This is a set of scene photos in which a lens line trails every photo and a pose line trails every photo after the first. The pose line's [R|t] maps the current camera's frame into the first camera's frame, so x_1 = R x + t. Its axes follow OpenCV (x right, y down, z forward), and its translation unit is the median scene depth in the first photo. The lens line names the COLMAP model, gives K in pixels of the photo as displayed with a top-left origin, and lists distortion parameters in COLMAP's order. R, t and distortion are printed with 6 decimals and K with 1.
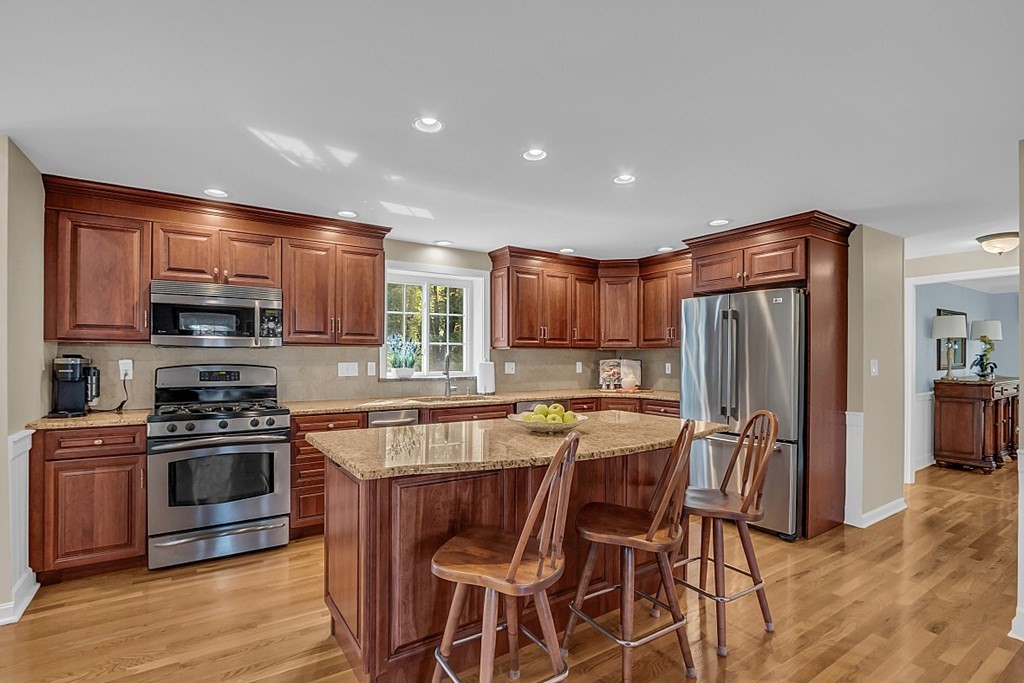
lens RADIAL K [[477.6, 0, 496.5], [0, 477.6, 358.1], [0, 0, 1]] dist [-0.015096, 0.002187]
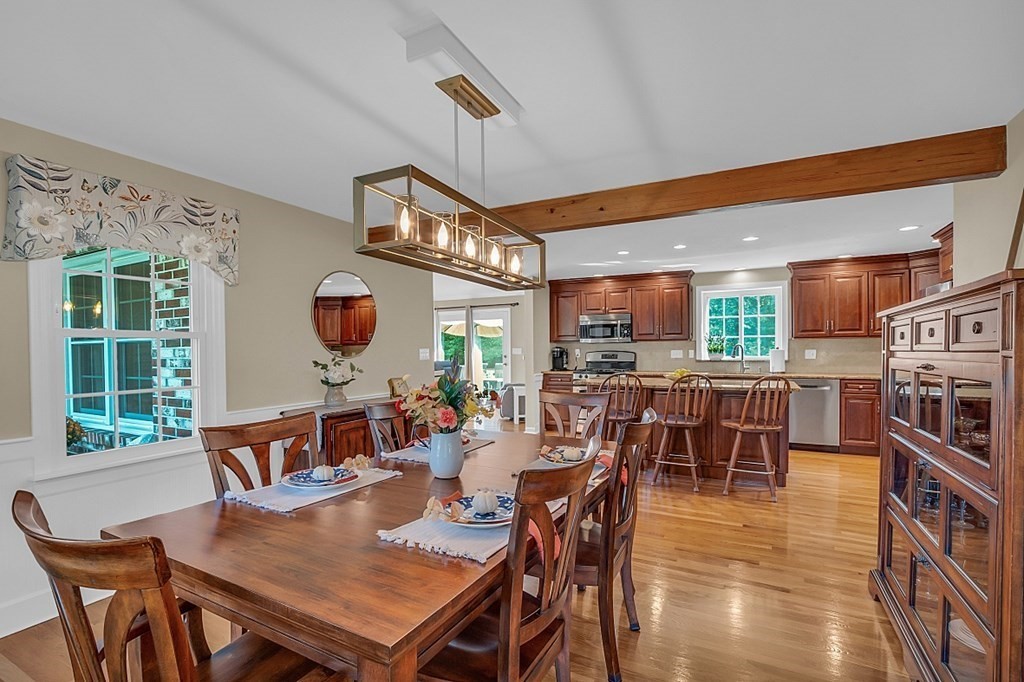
lens RADIAL K [[477.6, 0, 498.8], [0, 477.6, 356.2], [0, 0, 1]] dist [-0.015096, 0.002187]
pose [[0.483430, 0.006402, -0.875359, 0.944408], [0.007338, 0.999908, 0.011366, 0.007846], [0.875352, -0.011918, 0.483339, -0.420434]]
